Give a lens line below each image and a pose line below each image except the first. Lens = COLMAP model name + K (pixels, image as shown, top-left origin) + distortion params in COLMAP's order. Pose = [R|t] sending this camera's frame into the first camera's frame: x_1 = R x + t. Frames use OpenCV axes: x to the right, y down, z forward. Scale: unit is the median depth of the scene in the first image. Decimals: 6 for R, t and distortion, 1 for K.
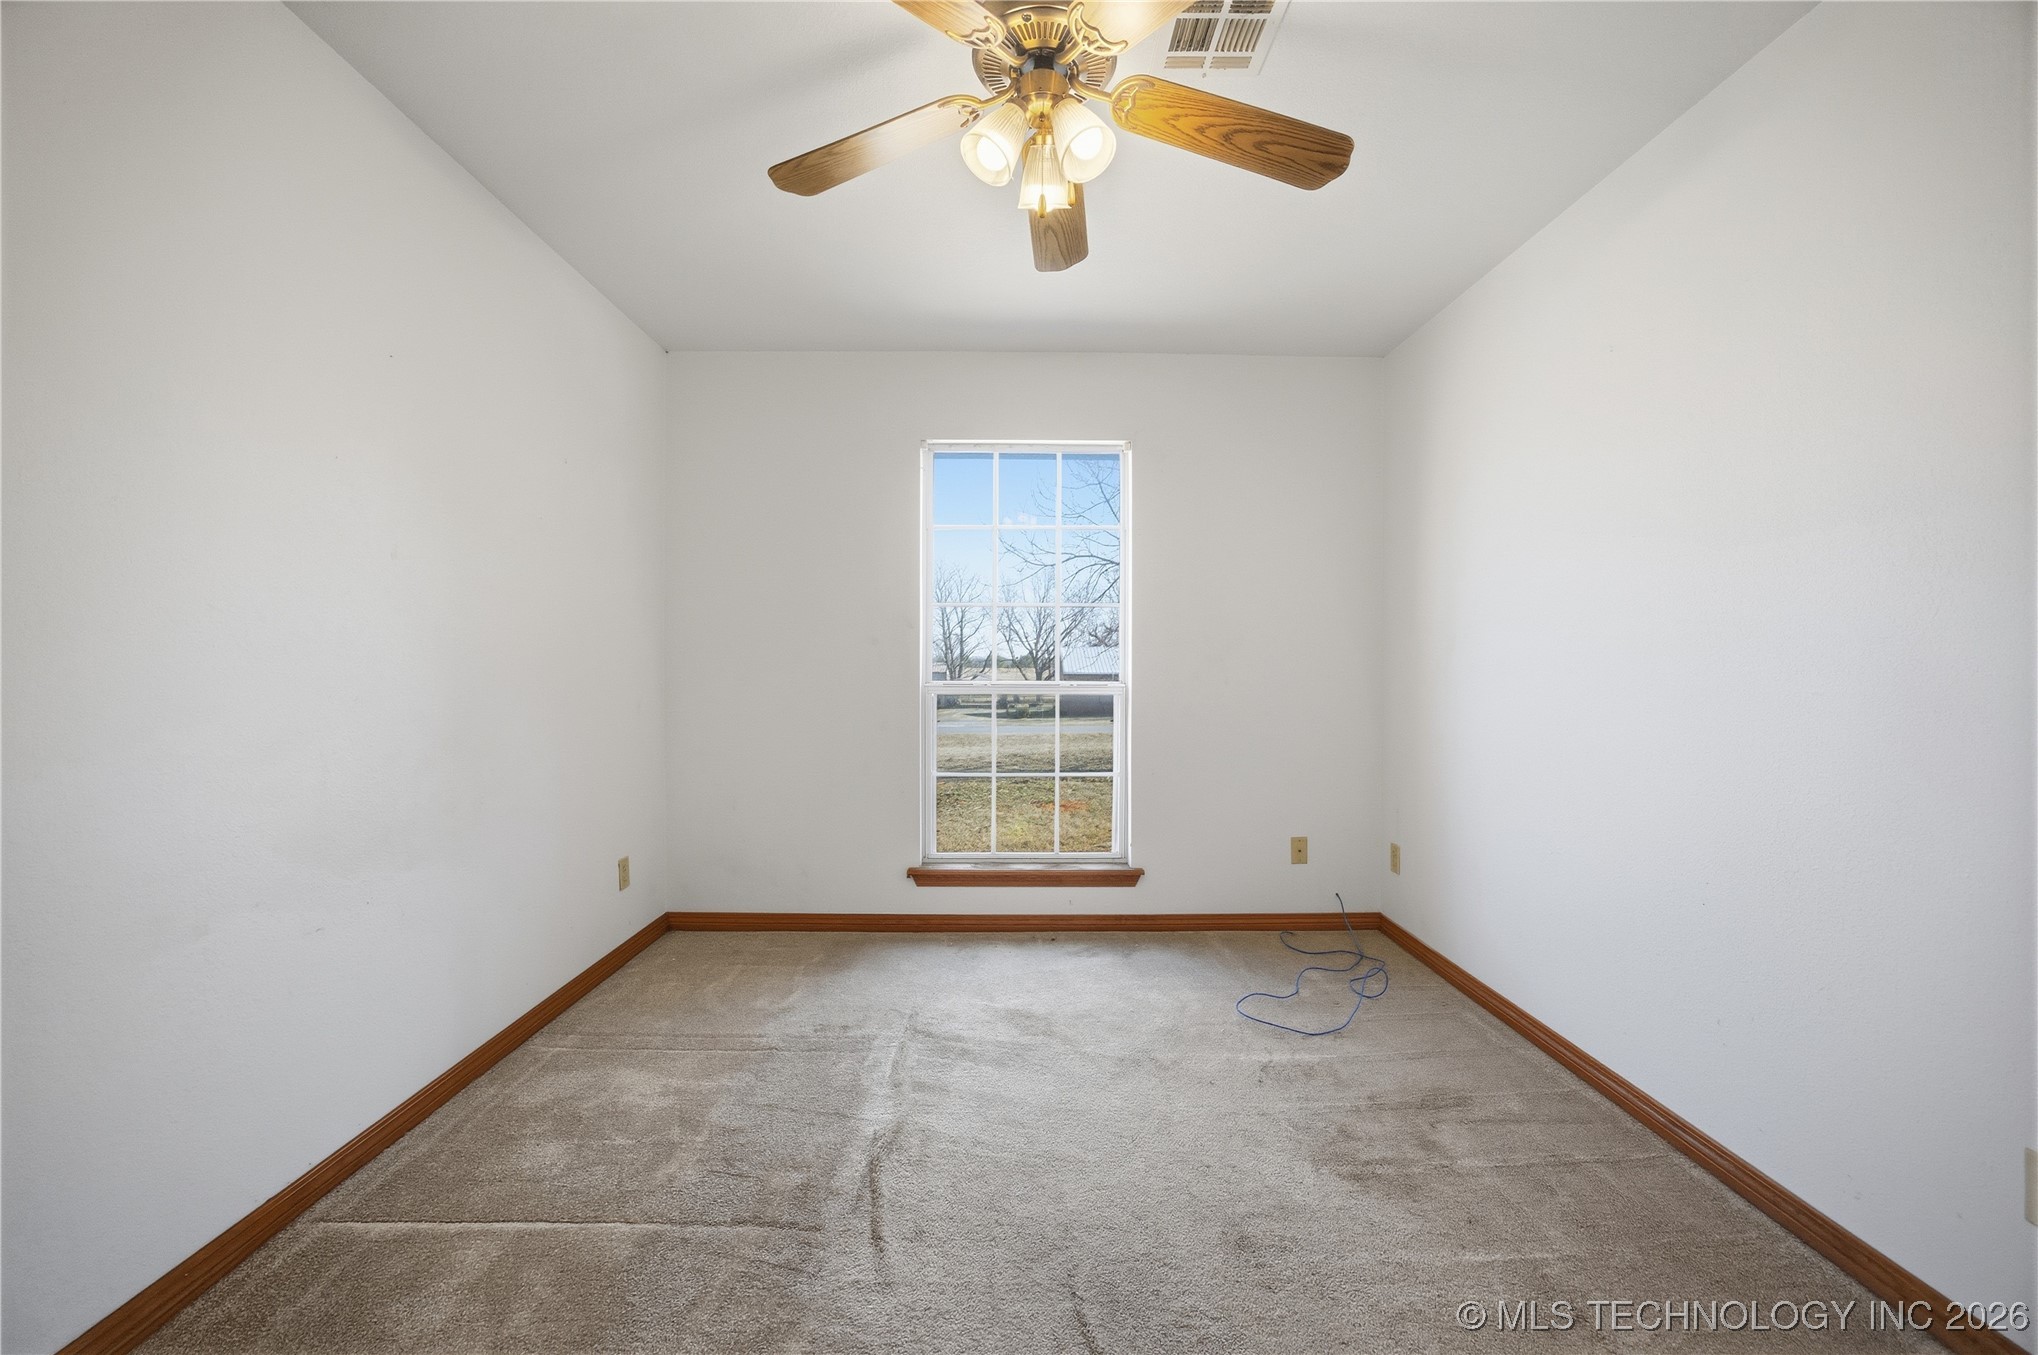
lens RADIAL K [[790.4, 0, 1023.7], [0, 790.4, 670.7], [0, 0, 1]] dist [-0.030886, 0.009360]
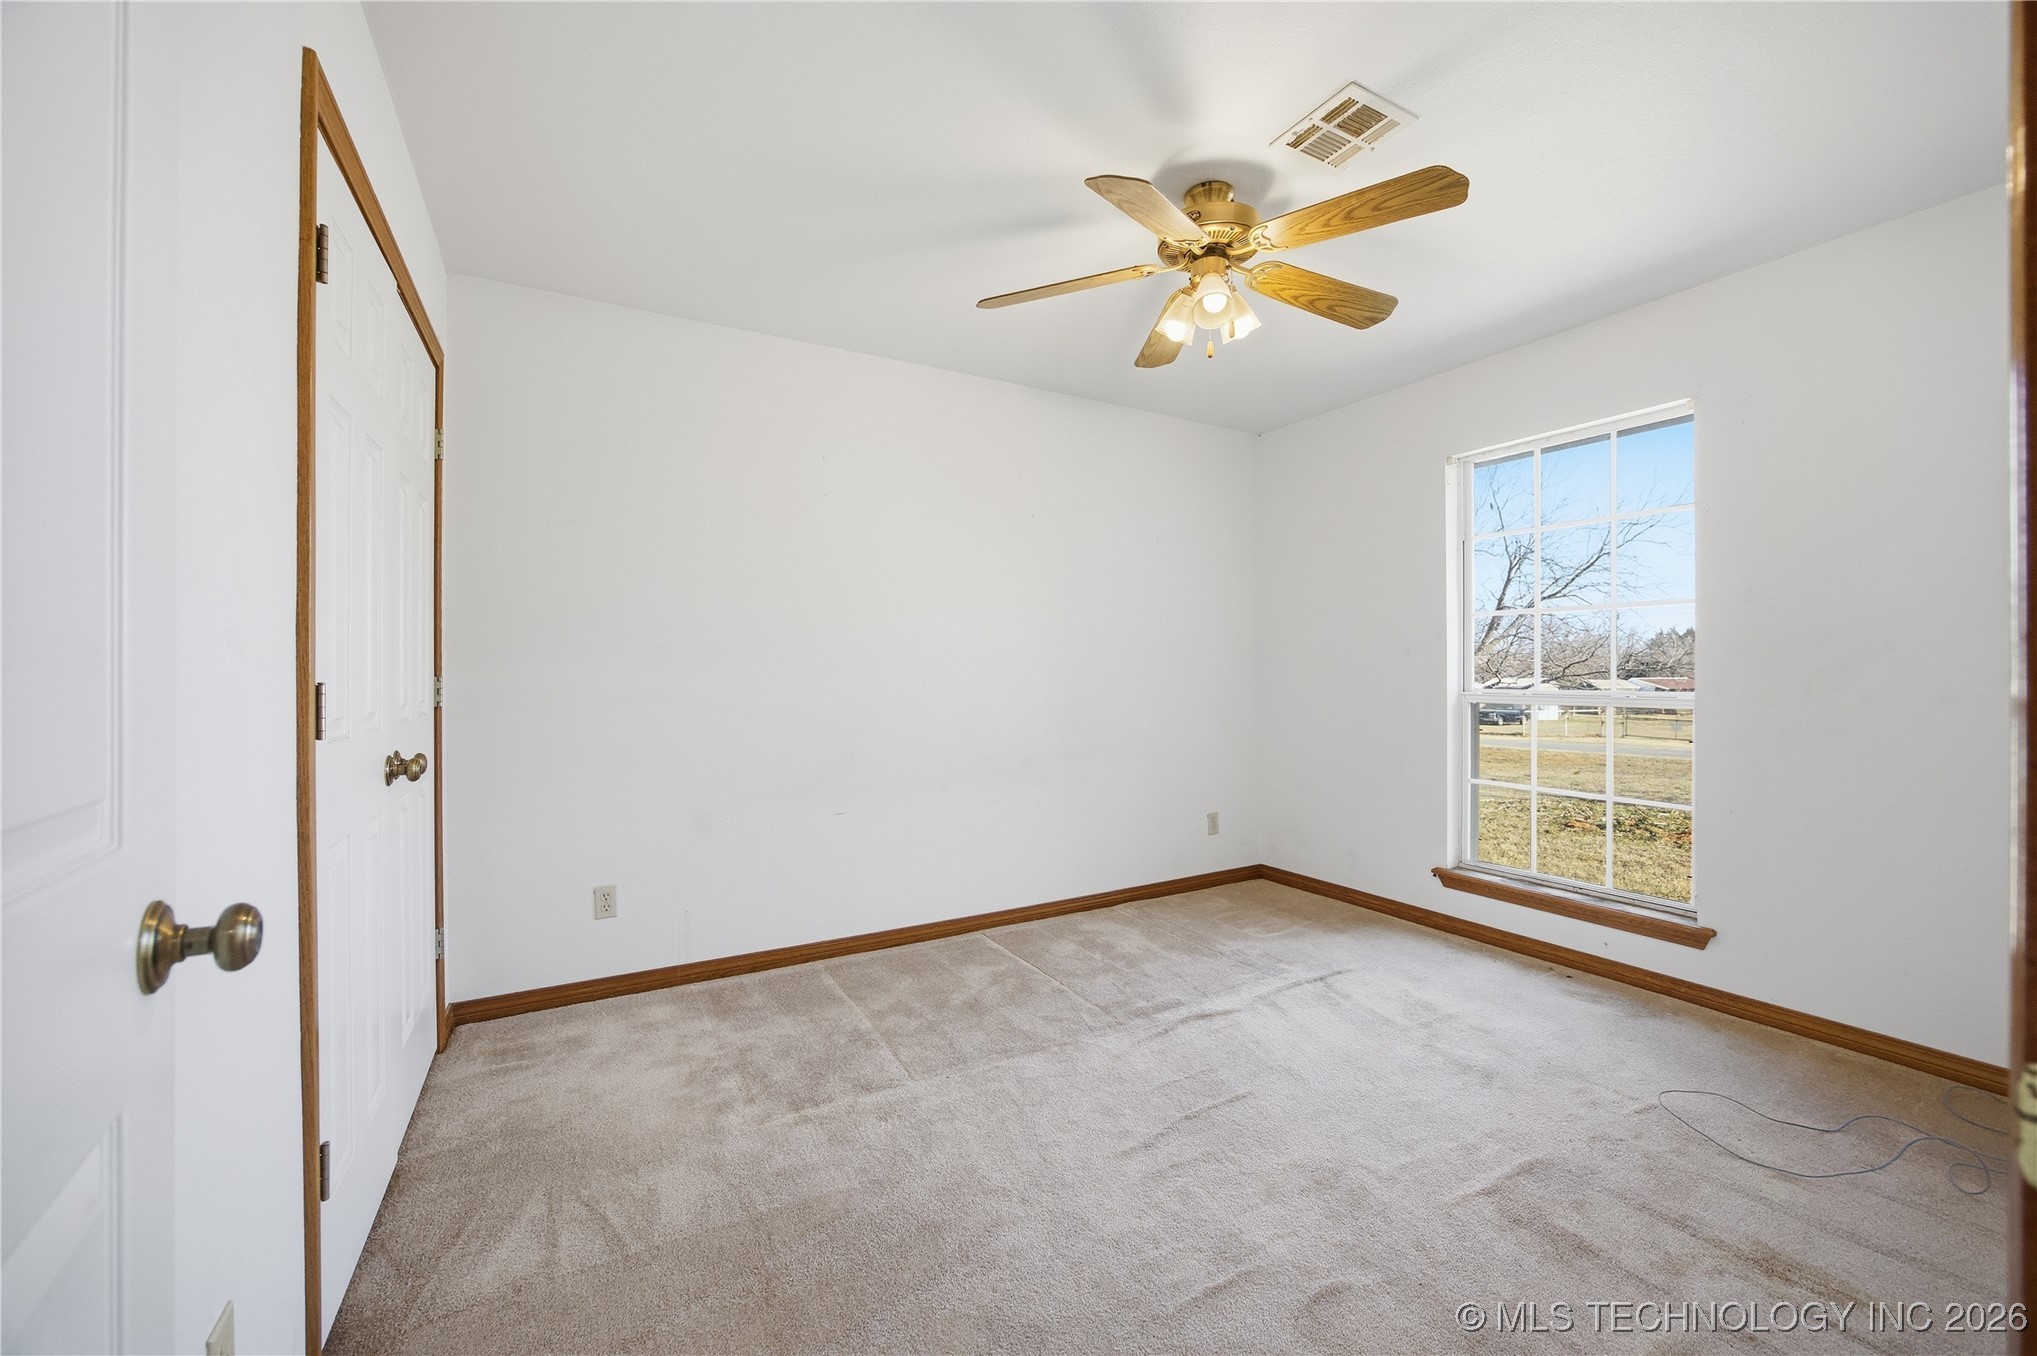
lens RADIAL K [[790.0, 0, 1023.2], [0, 790.0, 671.2], [0, 0, 1]] dist [-0.030886, 0.009360]
pose [[0.488226, -0.005240, -0.872702, 0.595505], [-0.002274, 0.999971, -0.007276, -0.002886], [0.872715, 0.005537, 0.488199, 0.013646]]
